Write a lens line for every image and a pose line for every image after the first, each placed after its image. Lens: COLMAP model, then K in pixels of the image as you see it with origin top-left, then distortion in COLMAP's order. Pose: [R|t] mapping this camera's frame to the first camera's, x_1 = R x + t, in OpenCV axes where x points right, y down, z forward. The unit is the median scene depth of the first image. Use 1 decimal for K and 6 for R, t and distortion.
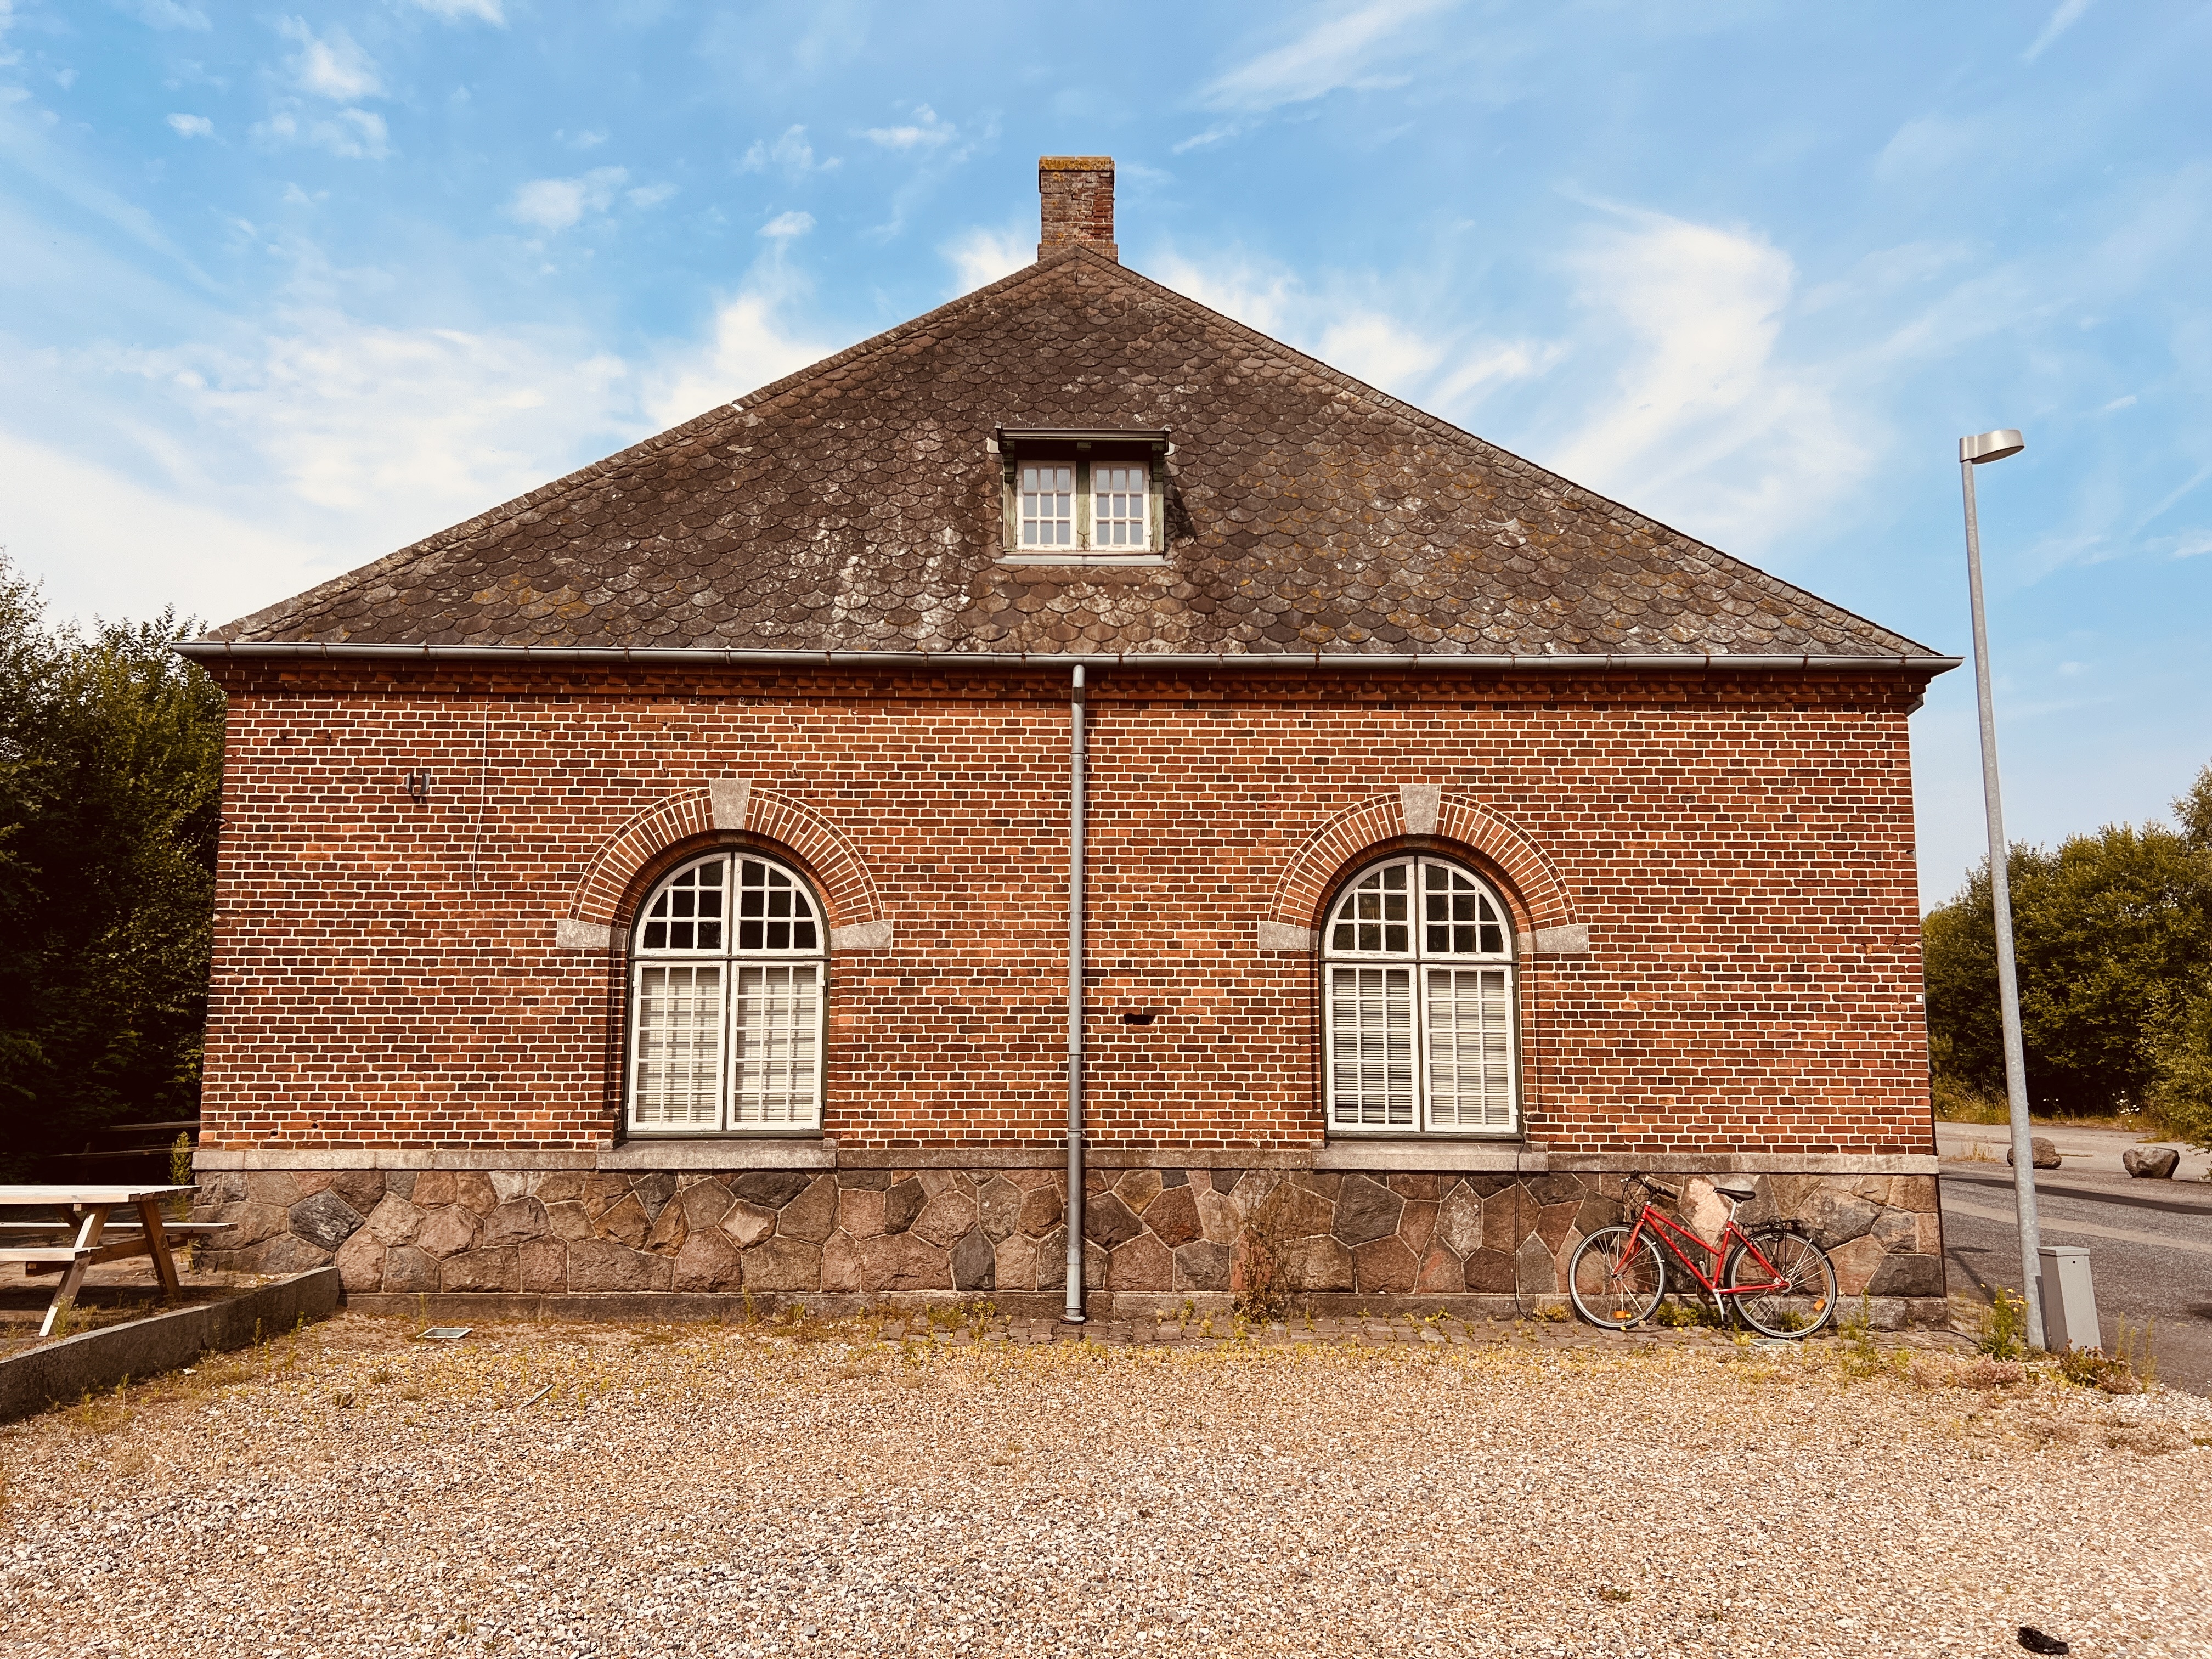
lens RADIAL K [[1669.1, 0, 1106.0], [0, 1669.1, 829.5], [0, 0, 1]] dist [0.078810, -0.094076]
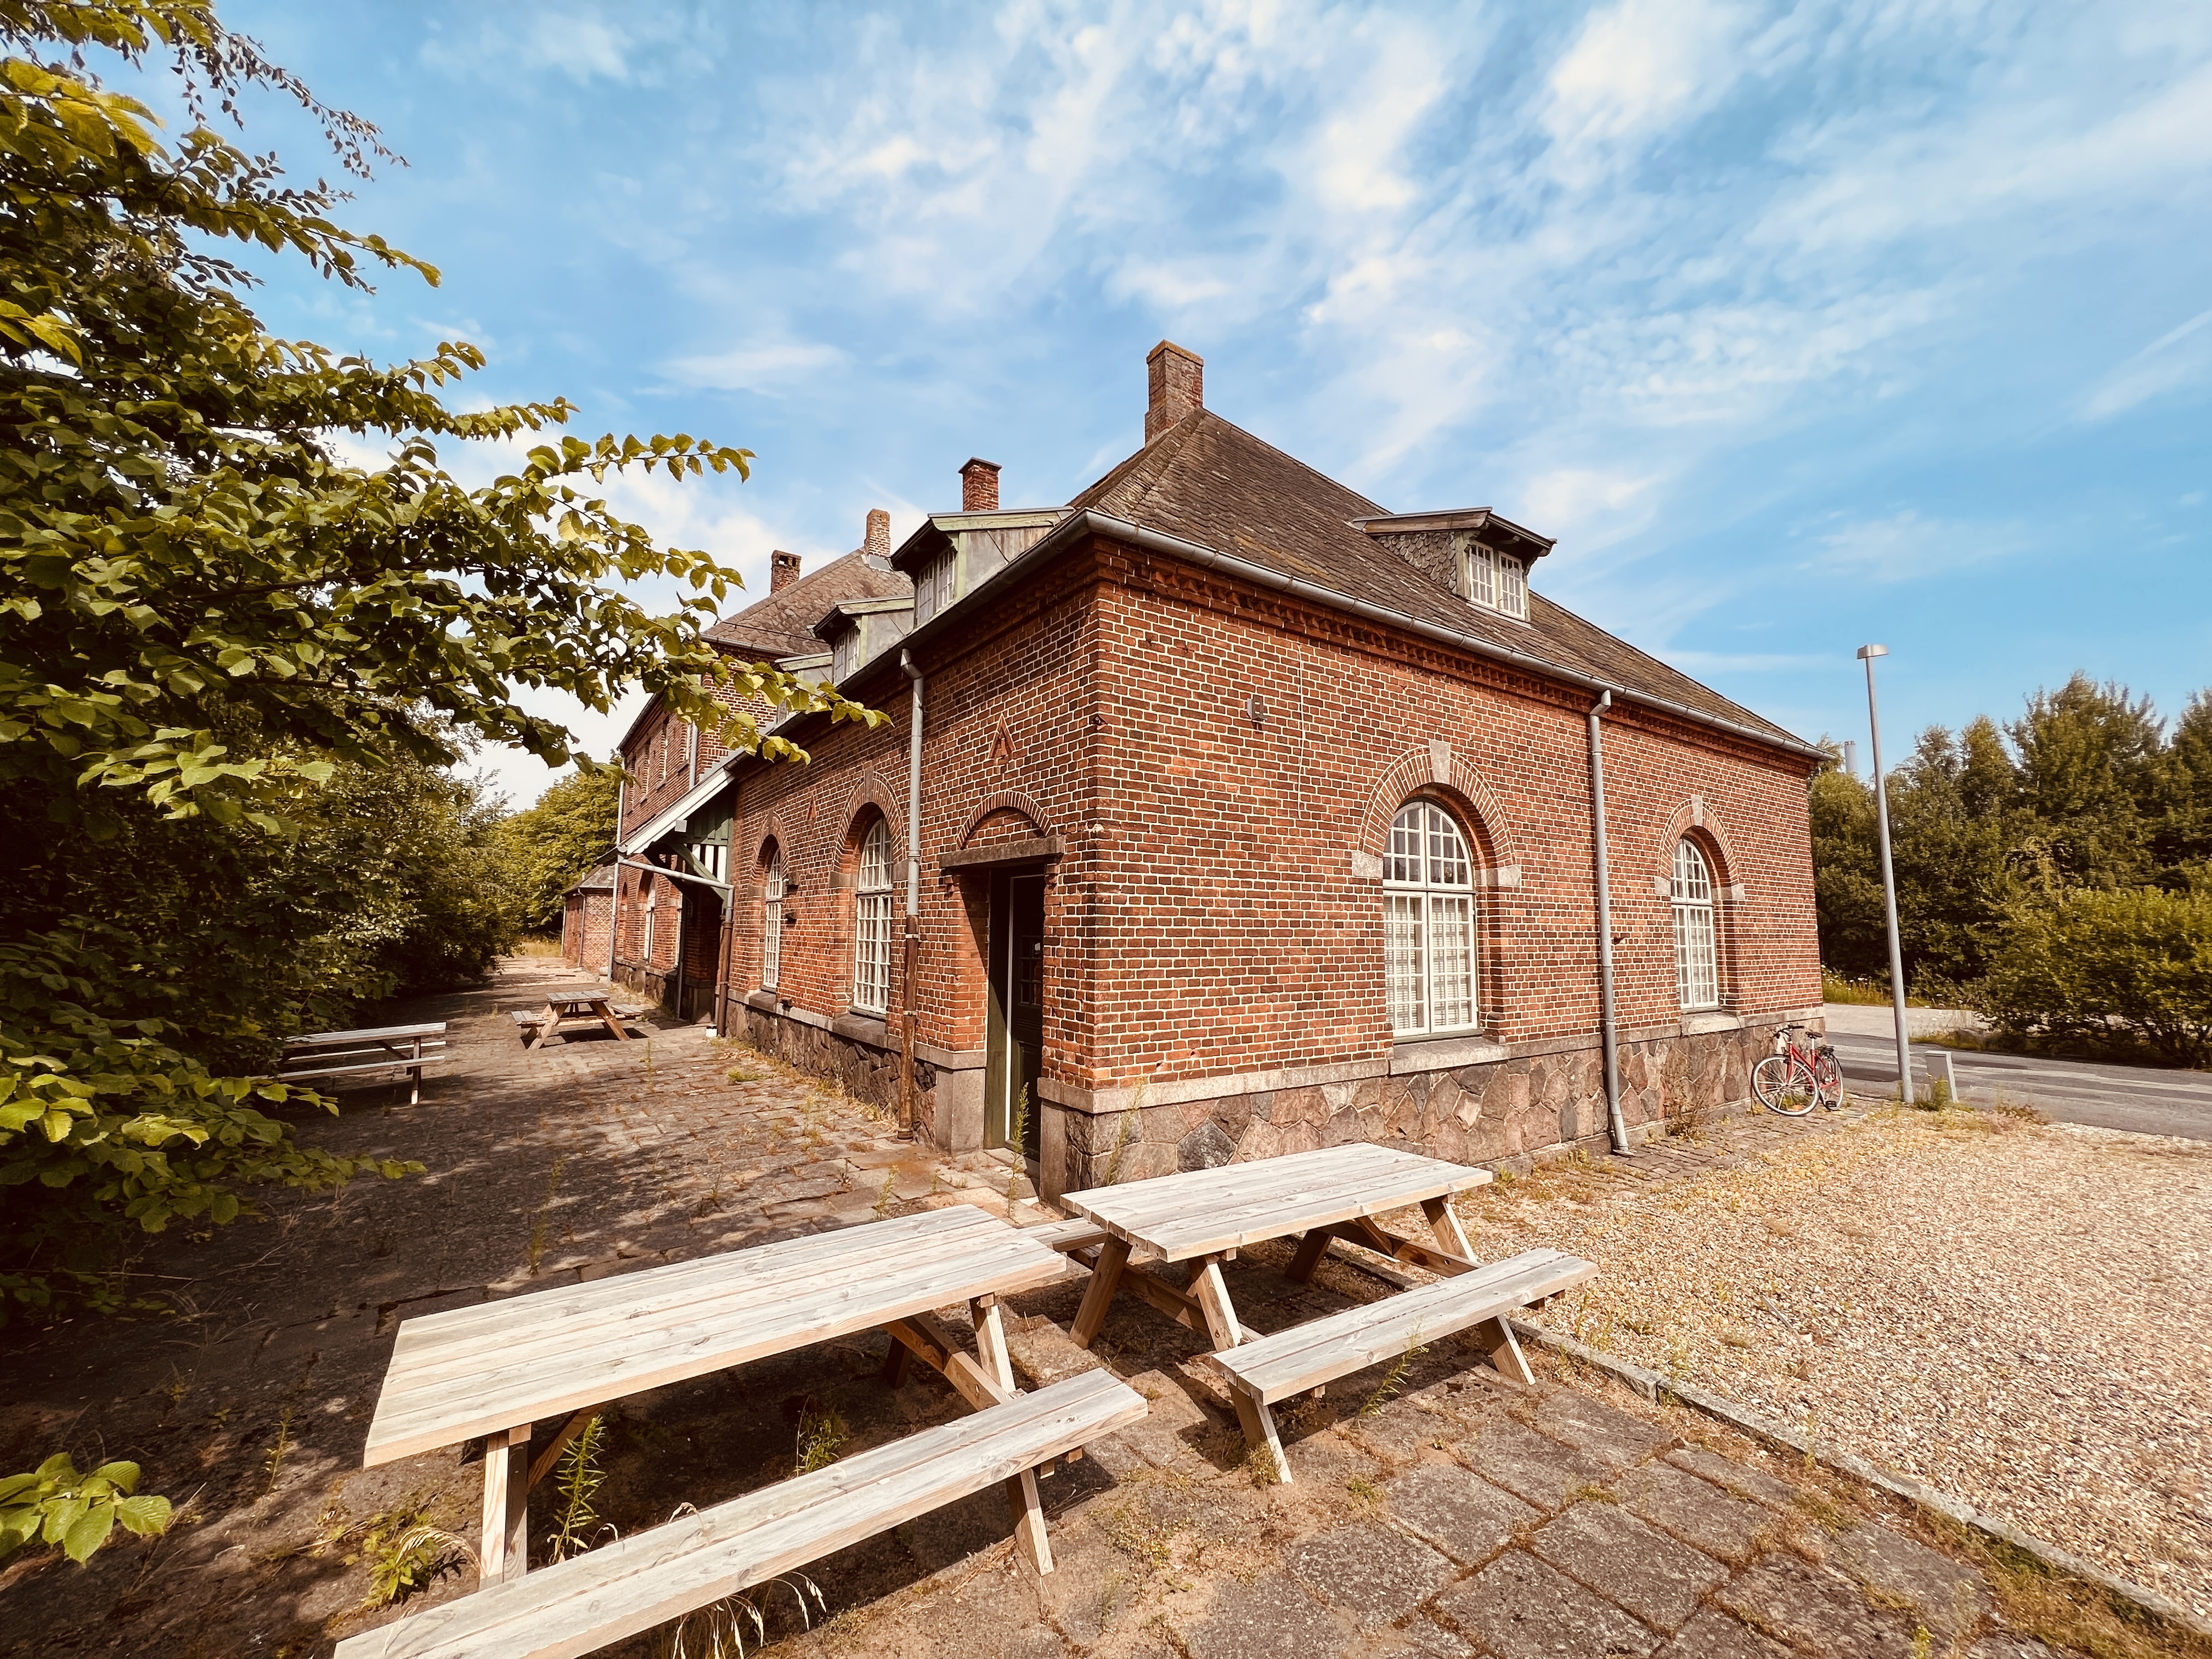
lens RADIAL K [[879.9, 0, 1106.0], [0, 879.9, 829.5], [0, 0, 1]] dist [0.000358, -0.000033]
pose [[0.831068, 0.065458, 0.552305, -0.777818], [-0.076924, 0.997034, -0.002417, 0.053433], [-0.550825, -0.040477, 0.833638, 0.610139]]
